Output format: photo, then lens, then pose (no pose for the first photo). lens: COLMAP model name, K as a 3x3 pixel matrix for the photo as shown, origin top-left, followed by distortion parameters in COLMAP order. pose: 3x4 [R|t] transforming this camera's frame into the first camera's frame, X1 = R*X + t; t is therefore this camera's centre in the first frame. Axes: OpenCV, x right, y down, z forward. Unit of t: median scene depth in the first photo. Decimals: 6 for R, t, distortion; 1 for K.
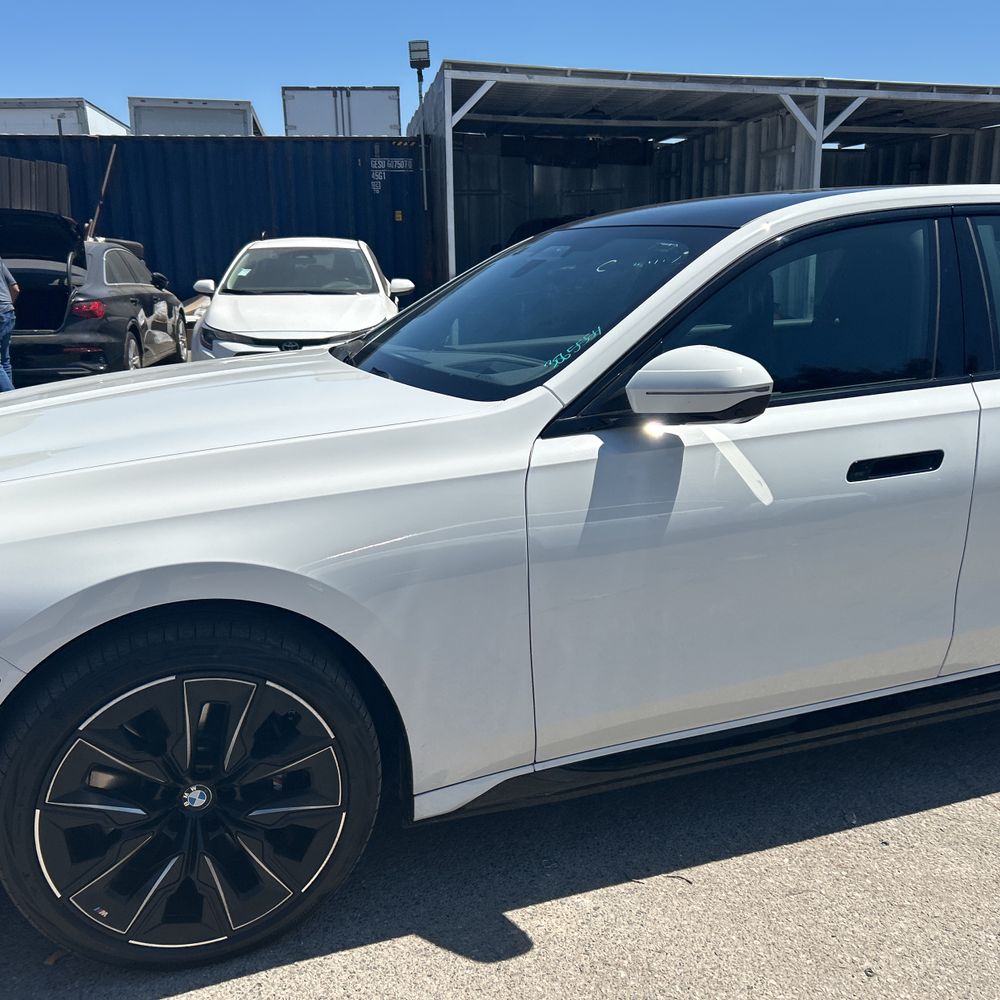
lens RADIAL K [[1036.6, 0, 496.8], [0, 1036.6, 513.0], [0, 0, 1]] dist [0.018936, 0.007254]
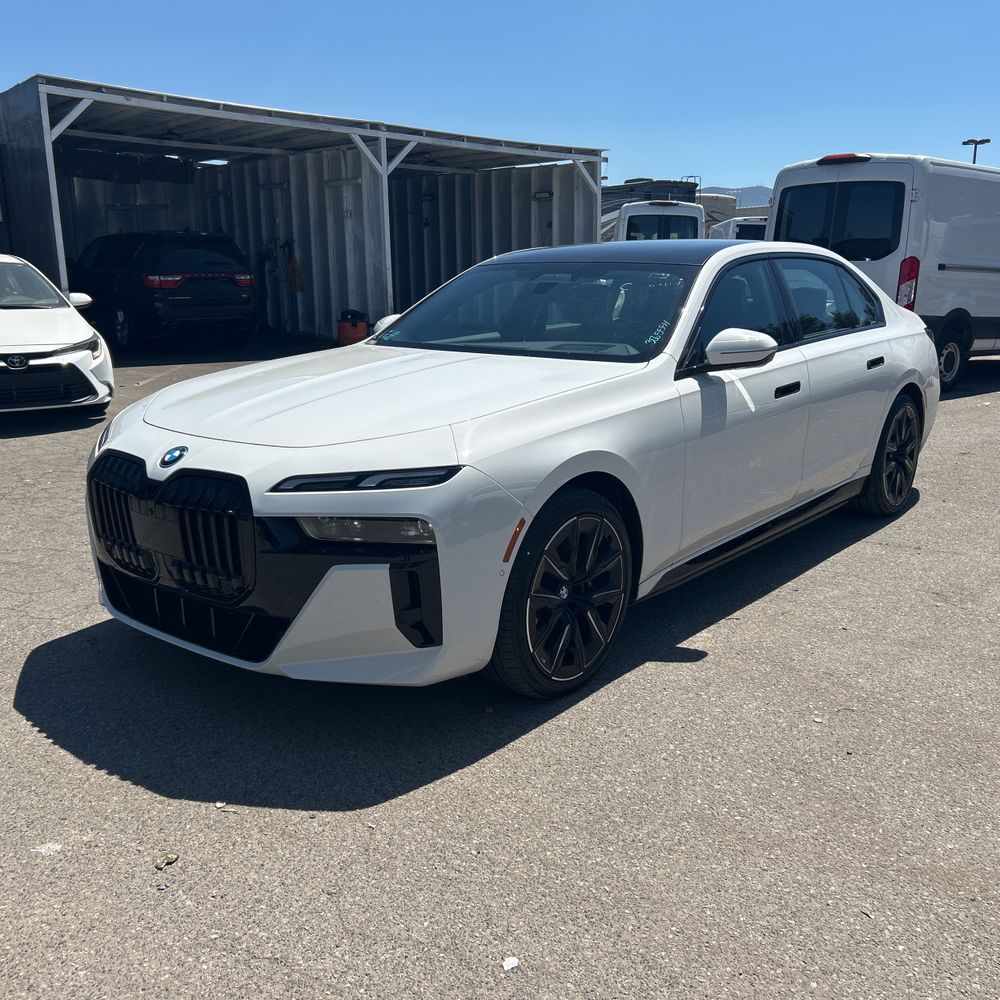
lens RADIAL K [[1022.6, 0, 501.7], [0, 1022.6, 517.9], [0, 0, 1]] dist [0.045630, -0.022580]
pose [[0.863798, -0.114458, 0.490666, -0.784680], [0.116631, 0.992828, 0.026272, 0.059114], [-0.490154, 0.034533, 0.870952, -0.290287]]
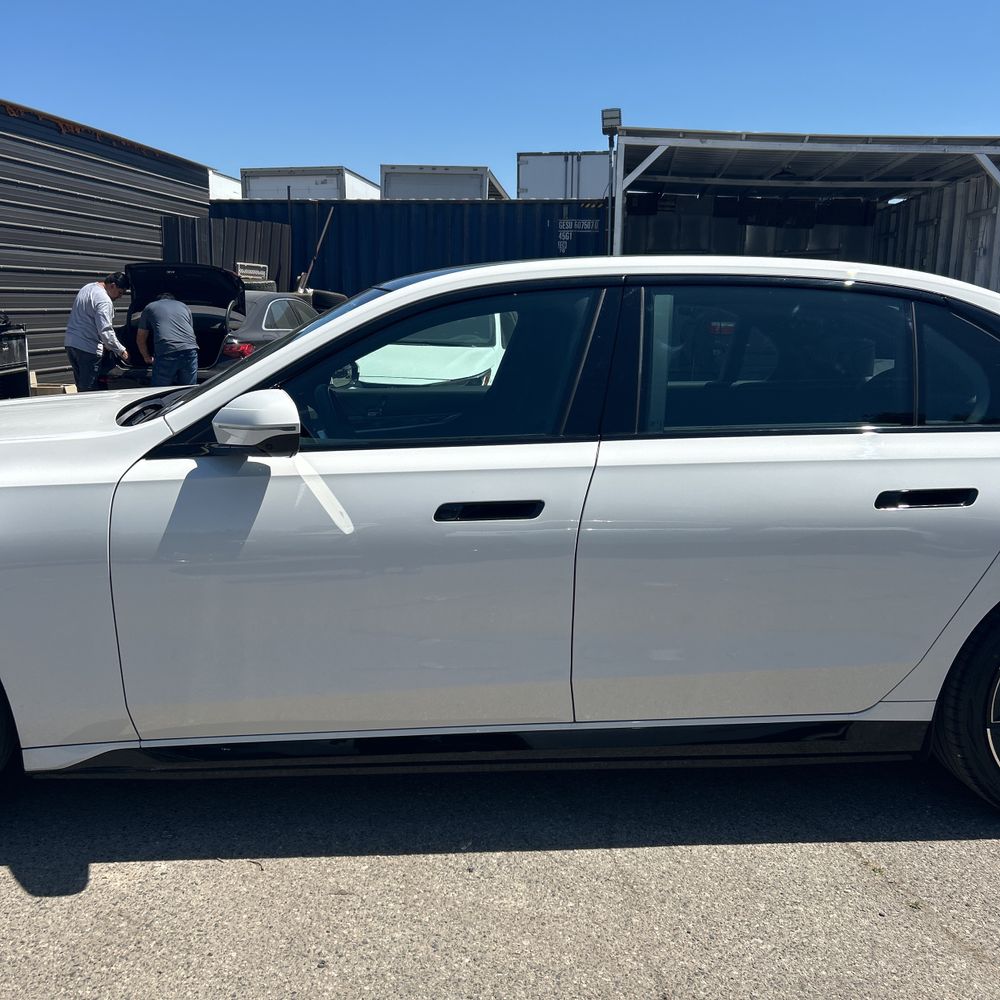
lens RADIAL K [[1040.2, 0, 482.8], [0, 1040.2, 489.0], [0, 0, 1]] dist [0.042843, -0.039547]
pose [[0.958616, 0.074473, -0.274788, 0.512607], [-0.094550, 0.993678, -0.060536, -0.001561], [0.268542, 0.084012, 0.959597, -0.029996]]
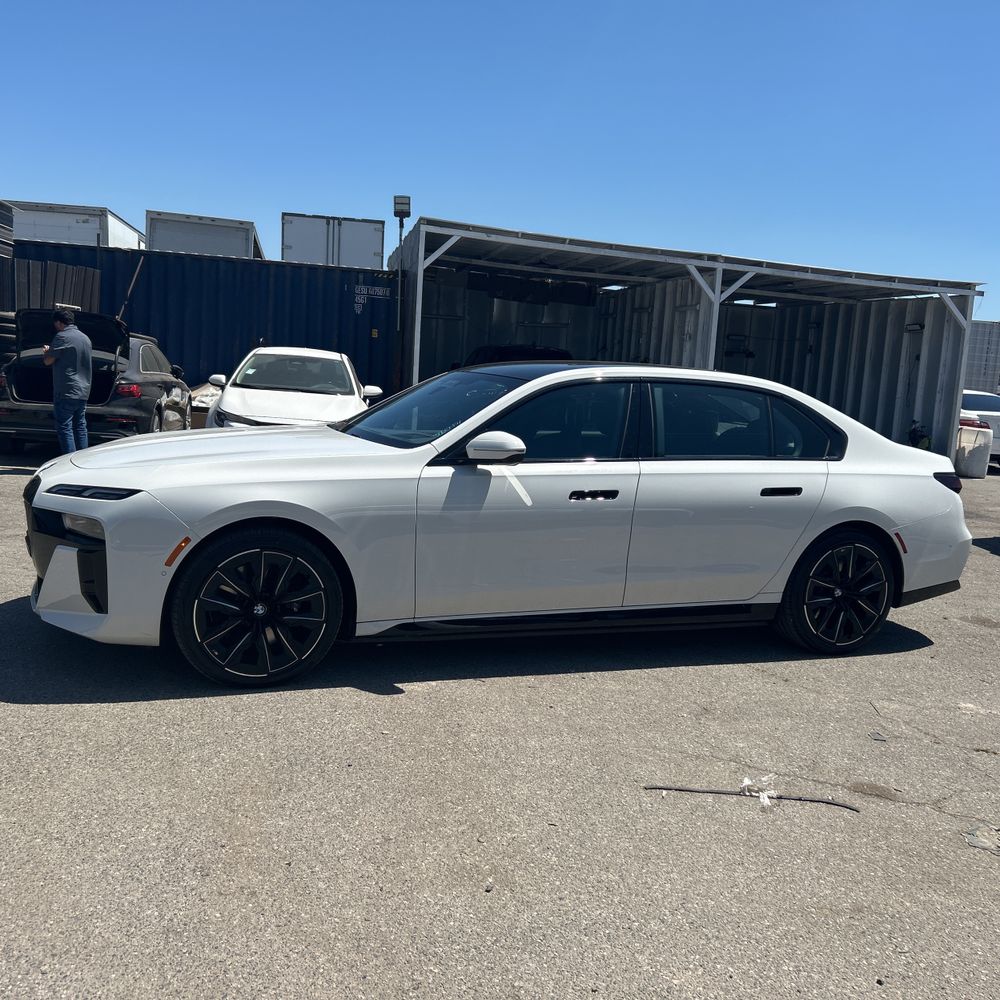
lens RADIAL K [[1045.5, 0, 500.0], [0, 1045.5, 500.0], [0, 0, 1]] dist [0.120209, -0.229641]
pose [[0.996620, 0.073152, 0.037380, 0.083727], [-0.068252, 0.990570, -0.118800, 0.178864], [-0.045718, 0.115847, 0.992214, -0.862539]]
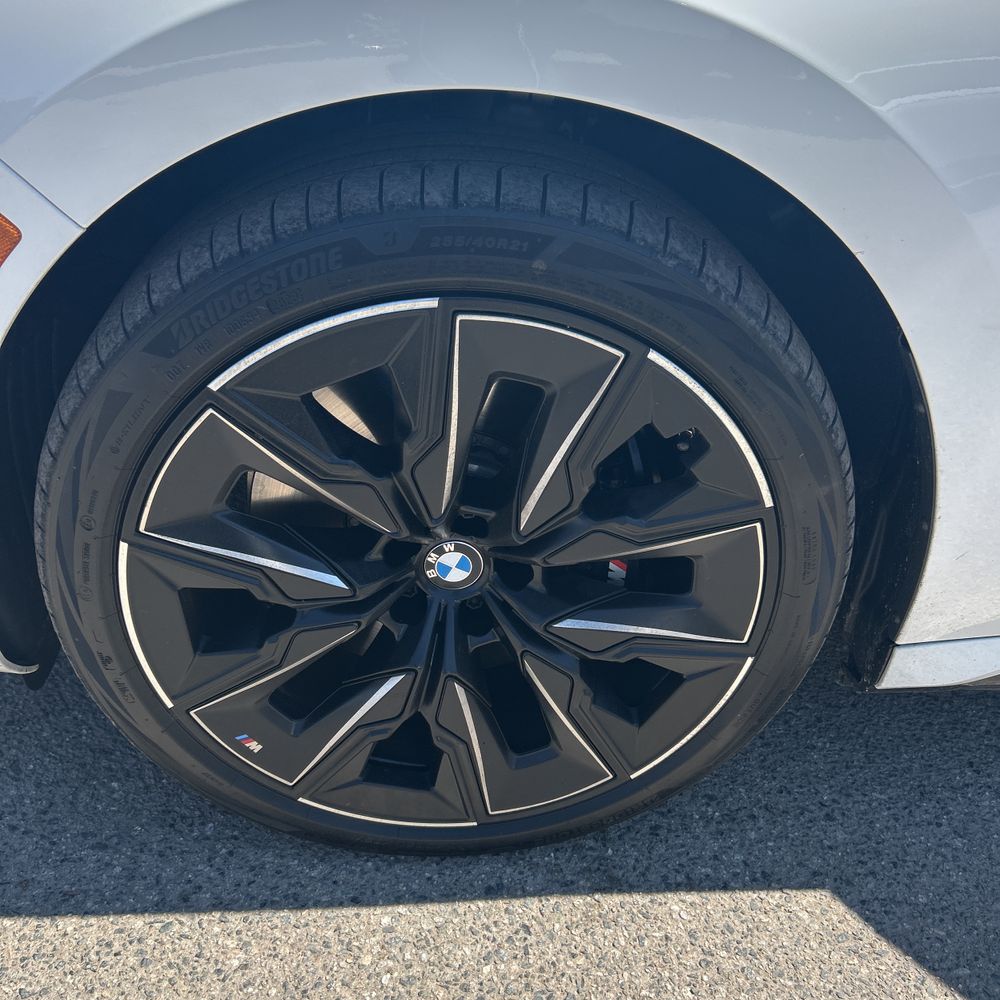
lens RADIAL K [[1045.5, 0, 500.0], [0, 1045.5, 500.0], [0, 0, 1]] dist [0.120209, -0.229641]
pose [[0.957932, 0.199309, -0.206500, -0.113722], [-0.130601, 0.943439, 0.304740, 0.062672], [0.255558, -0.264951, 0.929780, 0.369274]]
